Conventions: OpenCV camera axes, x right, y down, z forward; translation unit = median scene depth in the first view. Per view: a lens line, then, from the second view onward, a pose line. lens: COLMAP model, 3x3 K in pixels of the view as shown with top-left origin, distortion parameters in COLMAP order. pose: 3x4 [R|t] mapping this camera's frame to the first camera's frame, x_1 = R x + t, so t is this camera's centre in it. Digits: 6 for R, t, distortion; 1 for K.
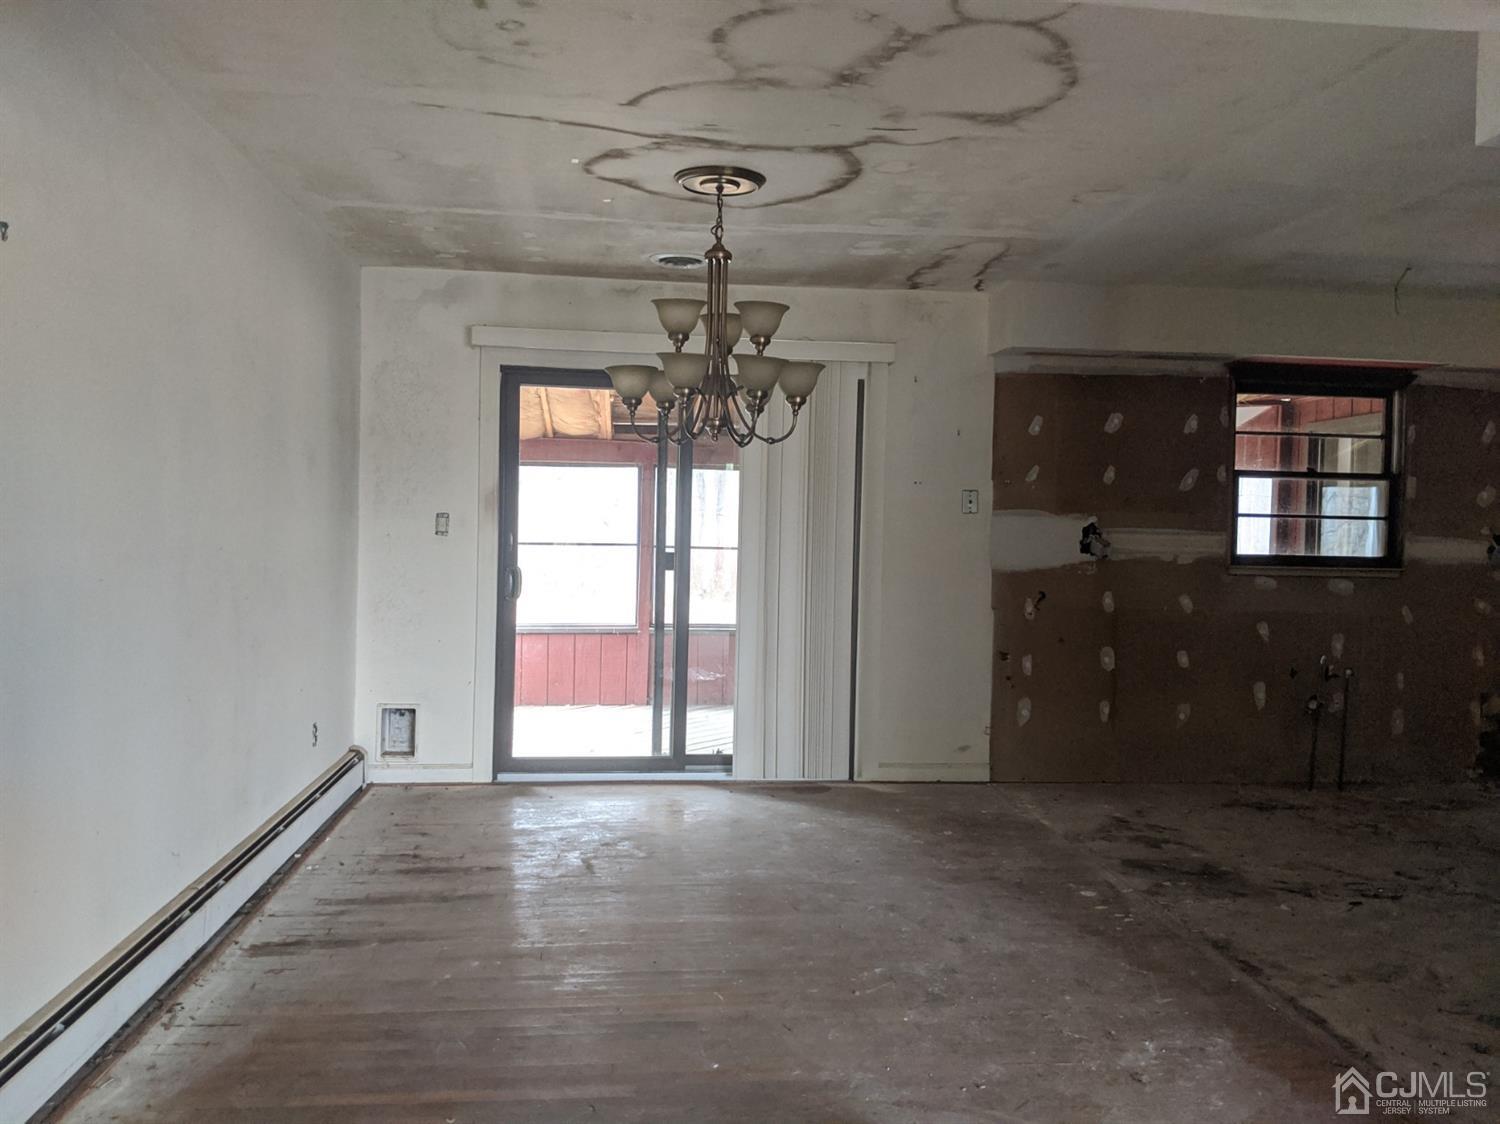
lens RADIAL K [[1192.8, 0, 750.0], [0, 1192.8, 562.0], [0, 0, 1]] dist [0.059387, -0.128043]
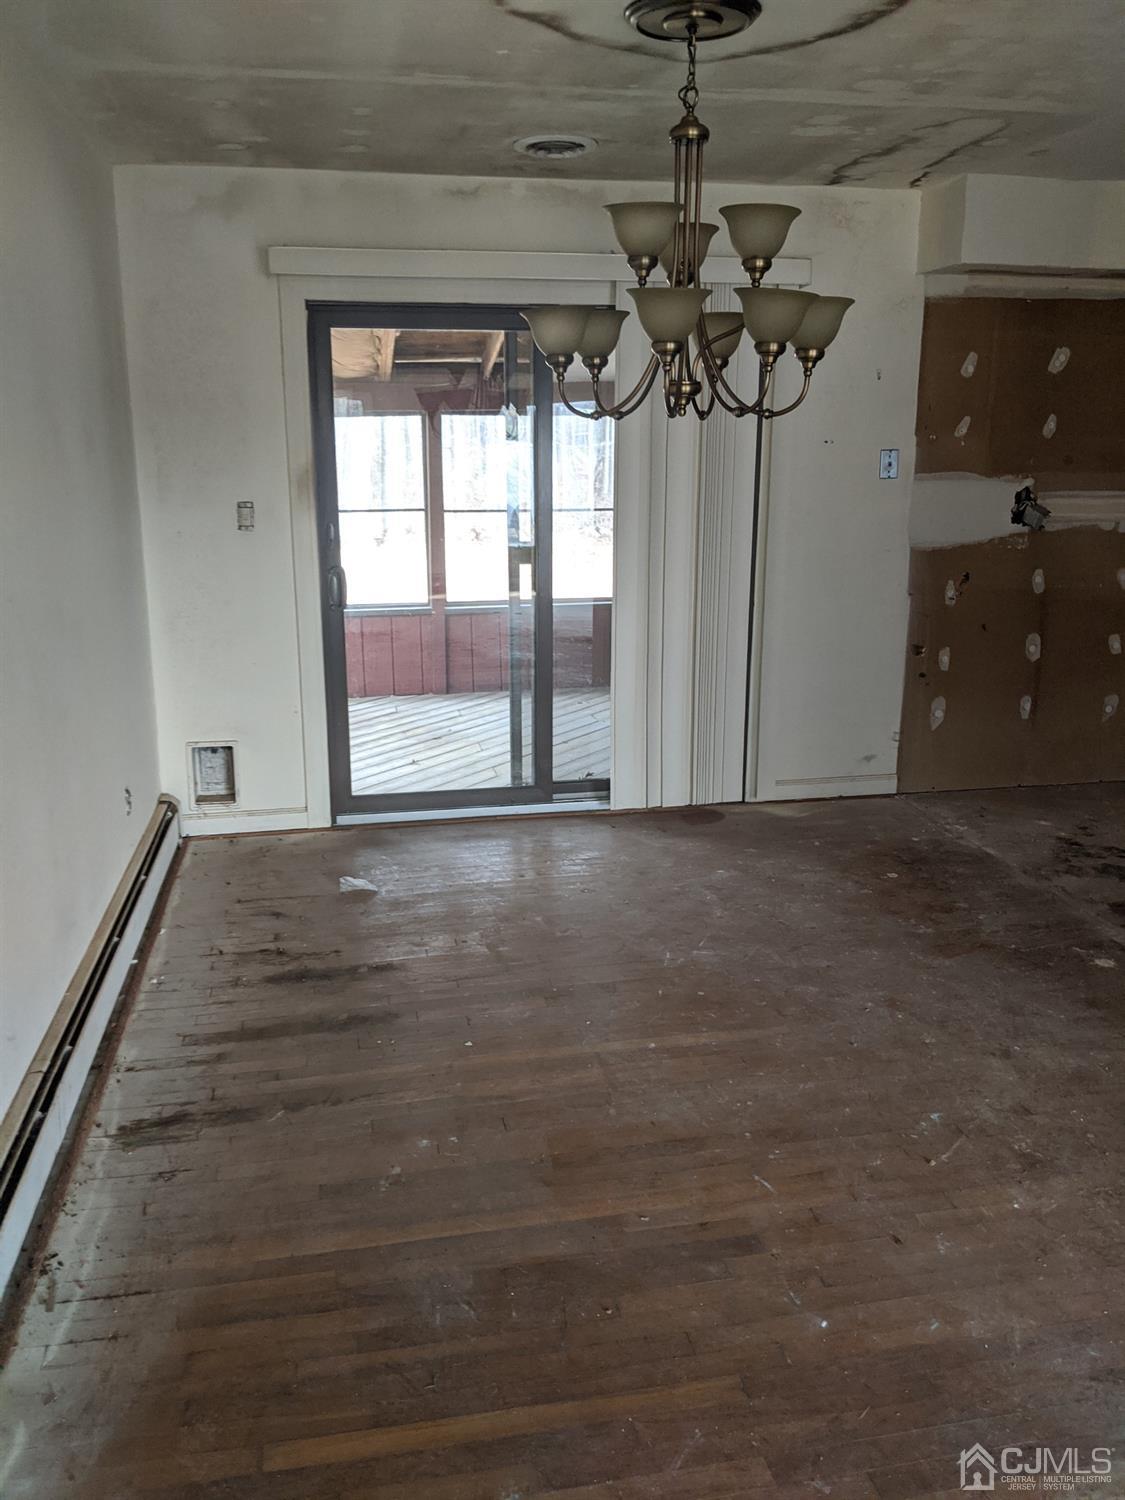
lens RADIAL K [[1167.9, 0, 529.4], [0, 1167.9, 750.9], [0, 0, 1]] dist [0.038475, -0.099980]
pose [[0.997274, -0.042888, 0.060044, -0.132885], [0.028611, 0.974831, 0.221101, -0.049377], [-0.068015, -0.218780, 0.973401, 0.217326]]
